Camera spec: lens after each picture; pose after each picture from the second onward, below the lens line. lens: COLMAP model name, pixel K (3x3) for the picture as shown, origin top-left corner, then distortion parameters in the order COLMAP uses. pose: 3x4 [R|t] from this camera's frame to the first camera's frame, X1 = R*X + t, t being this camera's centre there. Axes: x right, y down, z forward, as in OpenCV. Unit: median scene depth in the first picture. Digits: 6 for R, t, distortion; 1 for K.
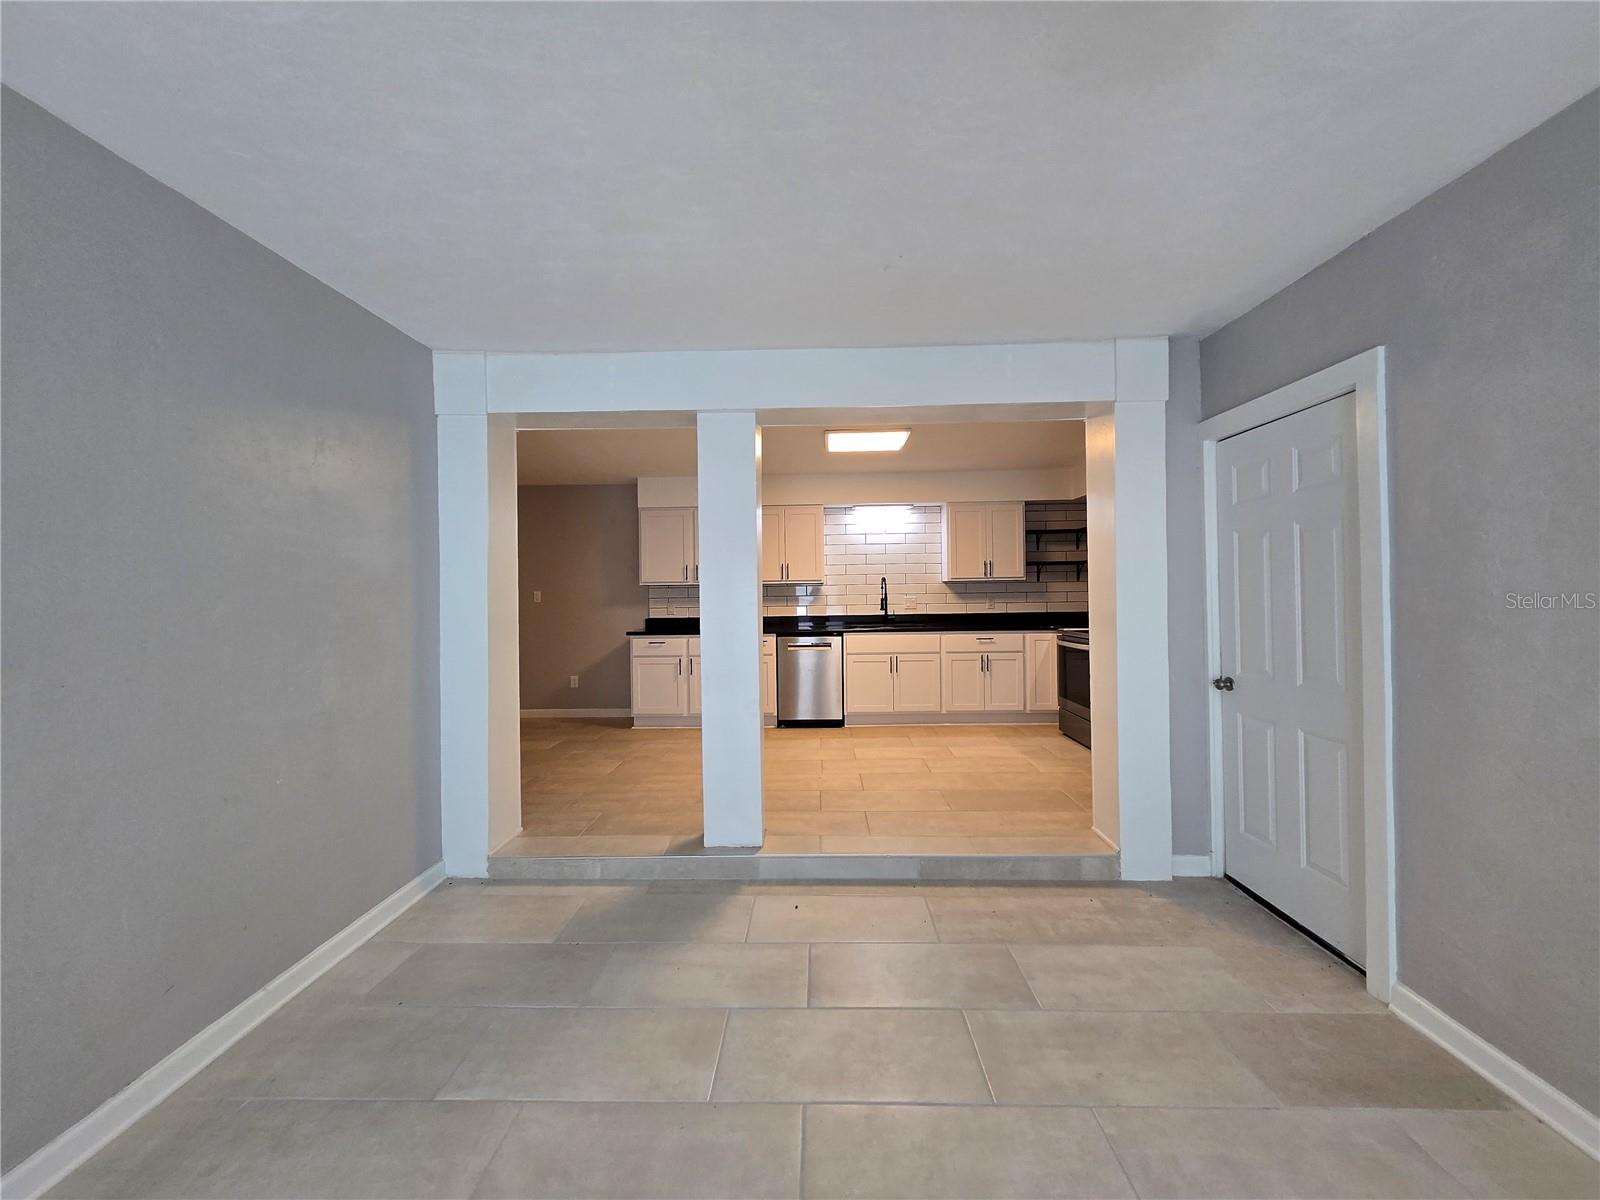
lens RADIAL K [[624.5, 0, 811.2], [0, 624.5, 592.4], [0, 0, 1]] dist [0.002534, -0.002006]
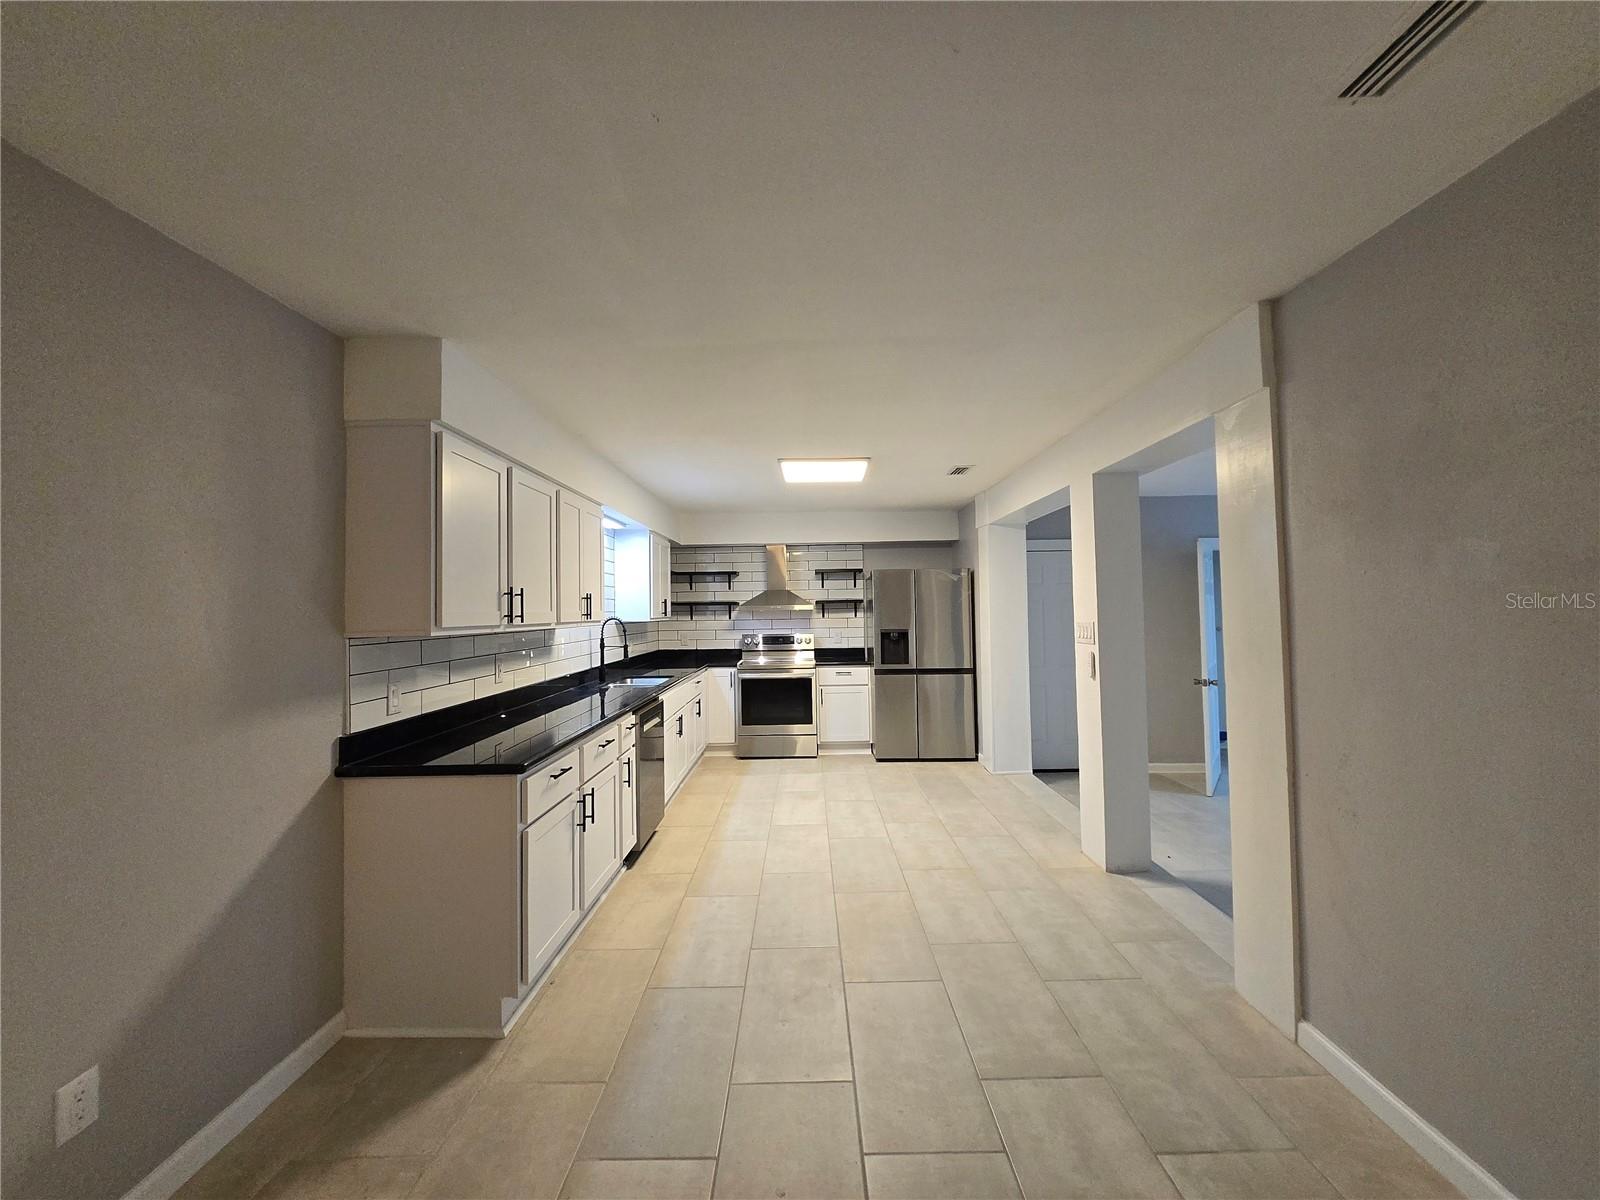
lens RADIAL K [[624.5, 0, 788.9], [0, 624.5, 595.7], [0, 0, 1]] dist [0.002534, -0.002006]
pose [[0.009474, 0.037758, 0.999242, -0.635110], [0.018008, 0.999118, -0.037924, -0.017586], [-0.999793, 0.018354, 0.008785, 0.802908]]
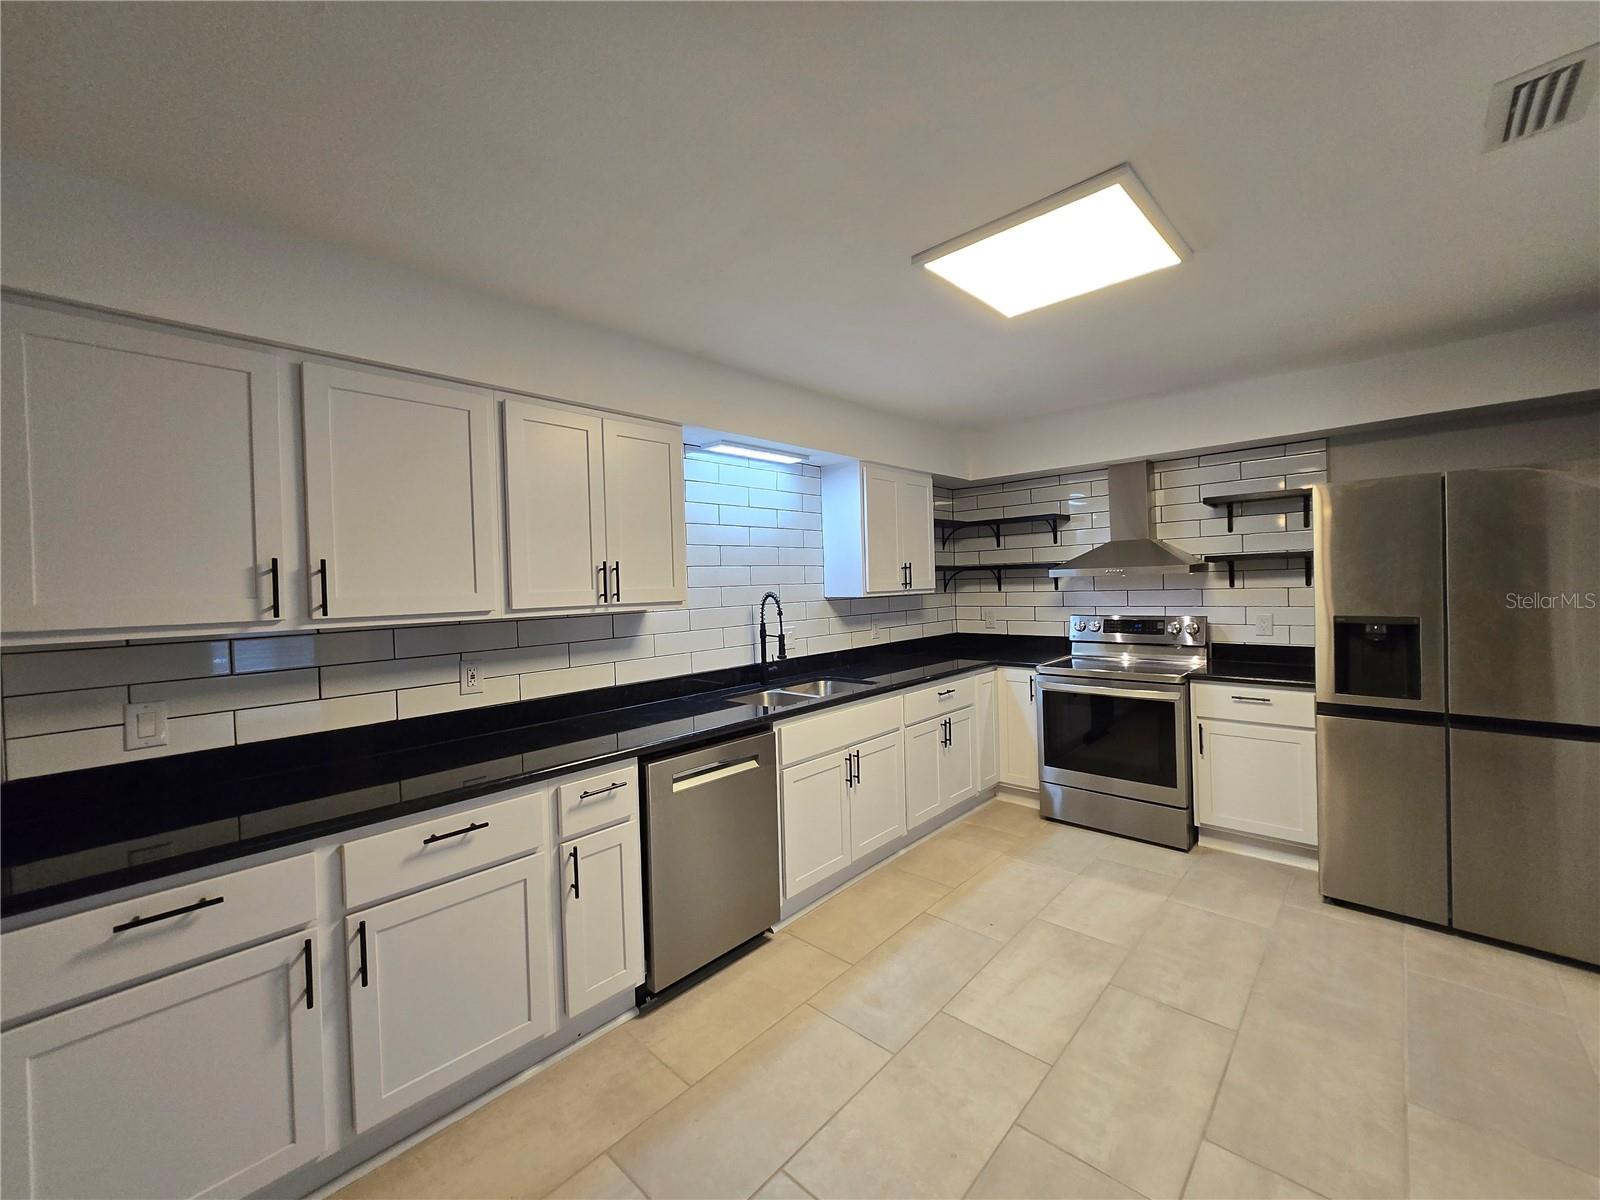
lens RADIAL K [[624.5, 0, 804.4], [0, 624.5, 590.9], [0, 0, 1]] dist [0.002534, -0.002006]
pose [[0.671123, -0.014942, 0.741195, -0.245002], [0.022417, 0.999749, -0.000143, -0.025042], [-0.741007, 0.016711, 0.671290, 0.654726]]
